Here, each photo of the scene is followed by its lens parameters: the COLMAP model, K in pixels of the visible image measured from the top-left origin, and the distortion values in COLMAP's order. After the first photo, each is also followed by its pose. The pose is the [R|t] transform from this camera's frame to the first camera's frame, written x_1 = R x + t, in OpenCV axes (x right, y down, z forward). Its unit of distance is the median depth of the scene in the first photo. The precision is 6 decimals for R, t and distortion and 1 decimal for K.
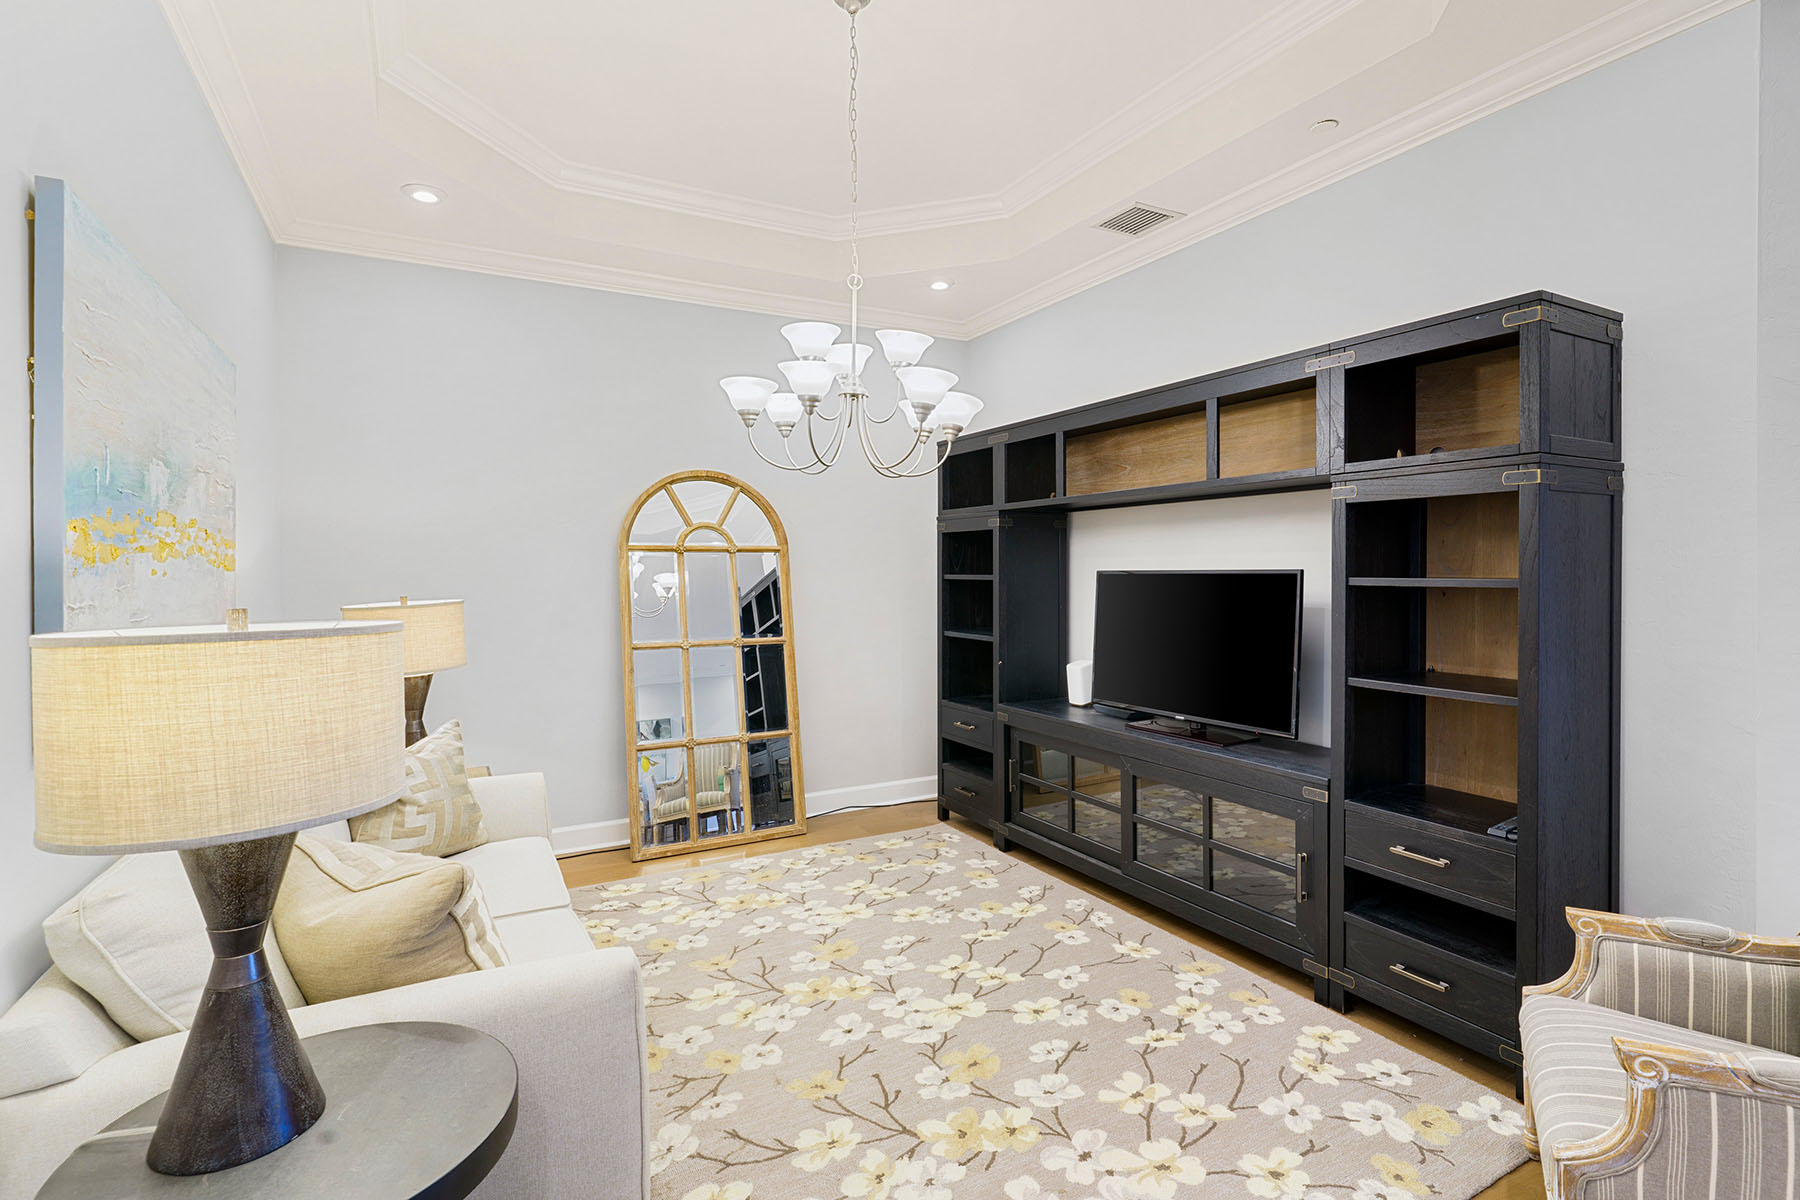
lens RADIAL K [[861.6, 0, 901.0], [0, 861.6, 575.4], [0, 0, 1]] dist [0.004588, -0.000346]
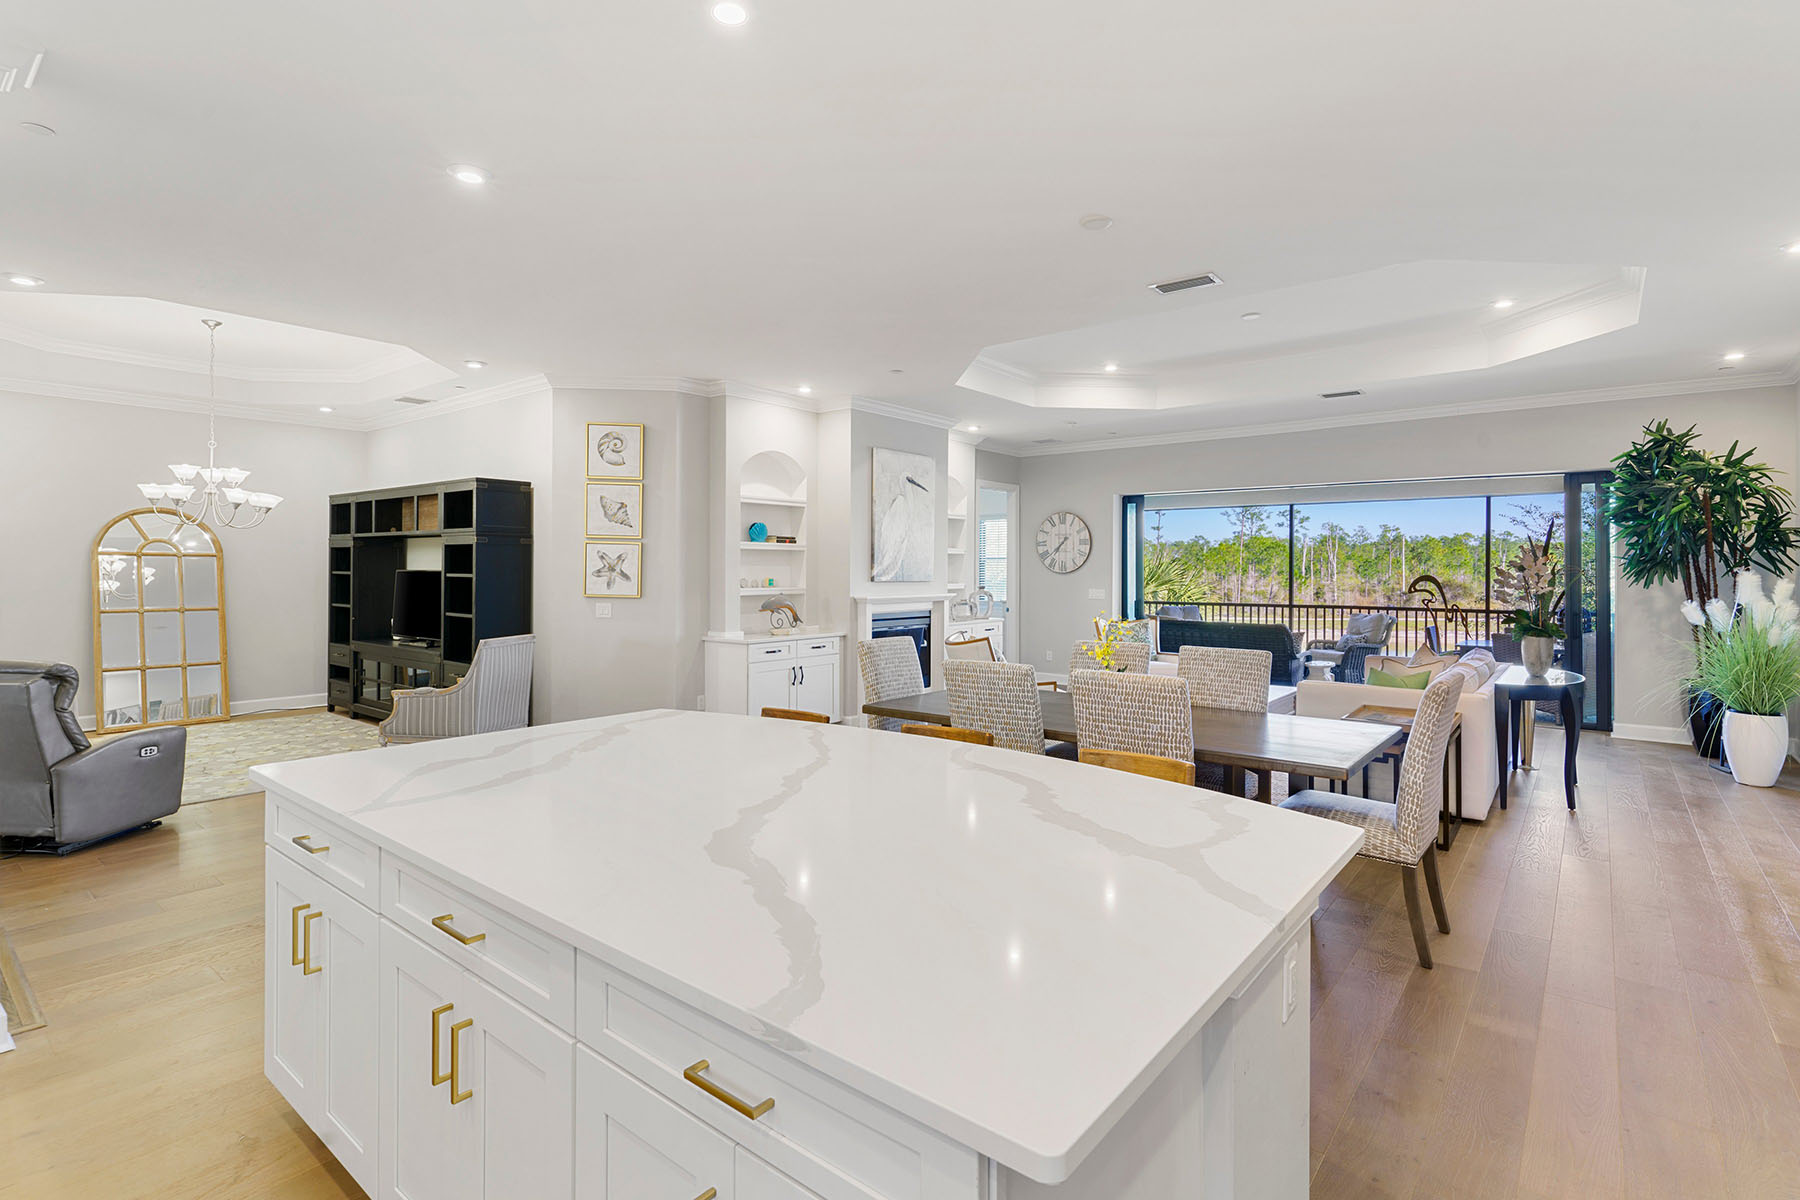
lens RADIAL K [[861.6, 0, 904.2], [0, 861.6, 575.7], [0, 0, 1]] dist [0.004588, -0.000346]
pose [[0.921725, 0.010786, 0.387695, 0.555045], [-0.010259, 0.999941, -0.003428, 0.002421], [-0.387709, -0.000817, 0.921781, -1.348096]]
